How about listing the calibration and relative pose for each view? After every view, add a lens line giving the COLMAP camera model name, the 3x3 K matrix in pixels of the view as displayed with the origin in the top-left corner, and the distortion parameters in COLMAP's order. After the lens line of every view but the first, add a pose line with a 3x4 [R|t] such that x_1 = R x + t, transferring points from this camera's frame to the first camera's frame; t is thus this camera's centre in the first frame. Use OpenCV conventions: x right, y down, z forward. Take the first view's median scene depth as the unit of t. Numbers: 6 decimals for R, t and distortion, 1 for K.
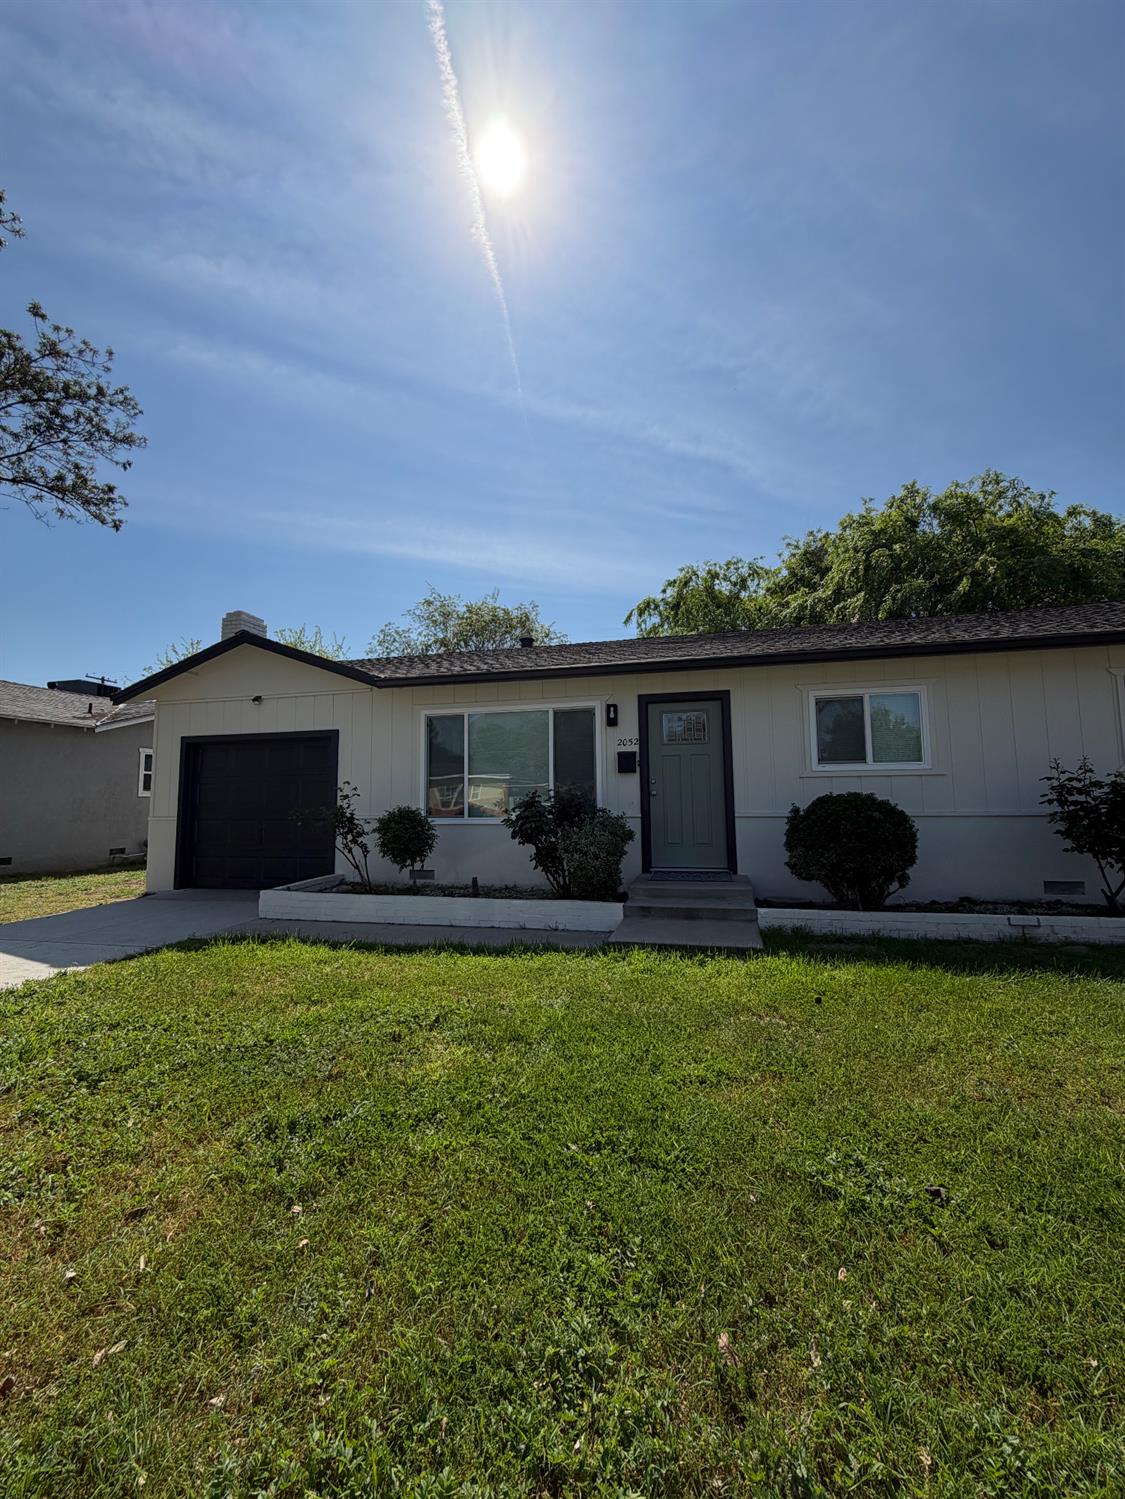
lens RADIAL K [[595.9, 0, 564.7], [0, 595.9, 748.0], [0, 0, 1]] dist [-0.001239, 0.000495]
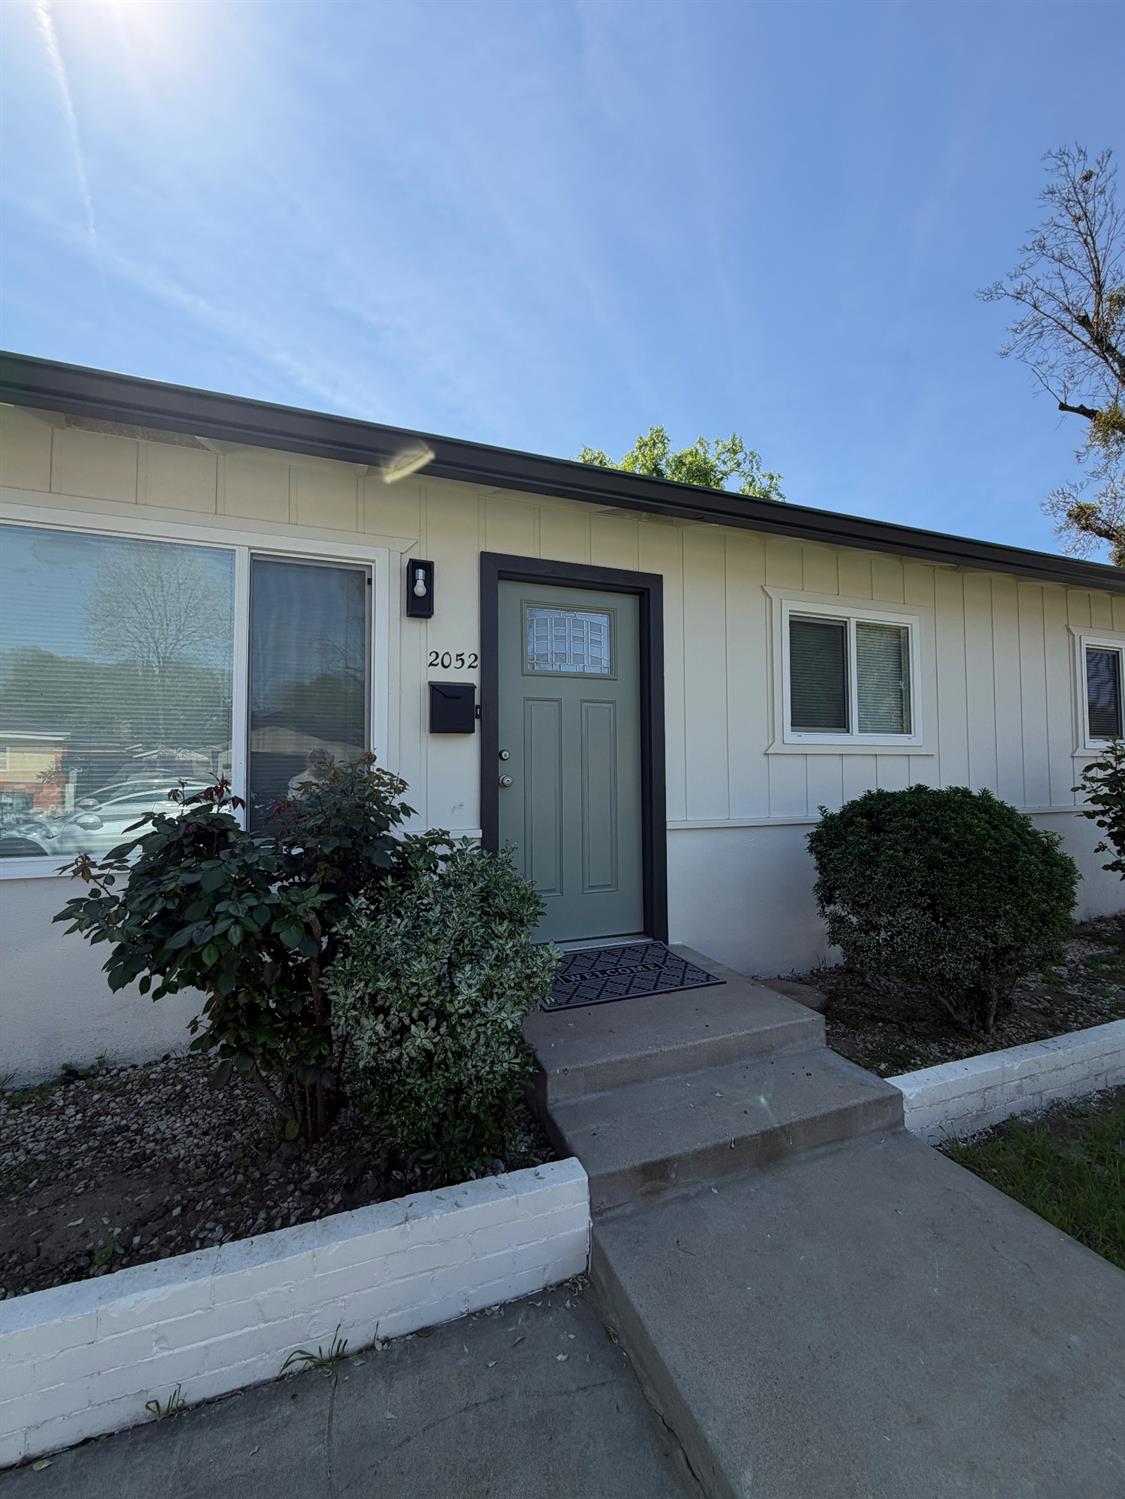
lens RADIAL K [[595.9, 0, 564.5], [0, 595.9, 745.6], [0, 0, 1]] dist [-0.001239, 0.000495]
pose [[0.821357, 0.030962, 0.569574, -0.067454], [-0.058557, 0.997827, 0.030202, 0.033275], [-0.567401, -0.058159, 0.821385, 0.607803]]
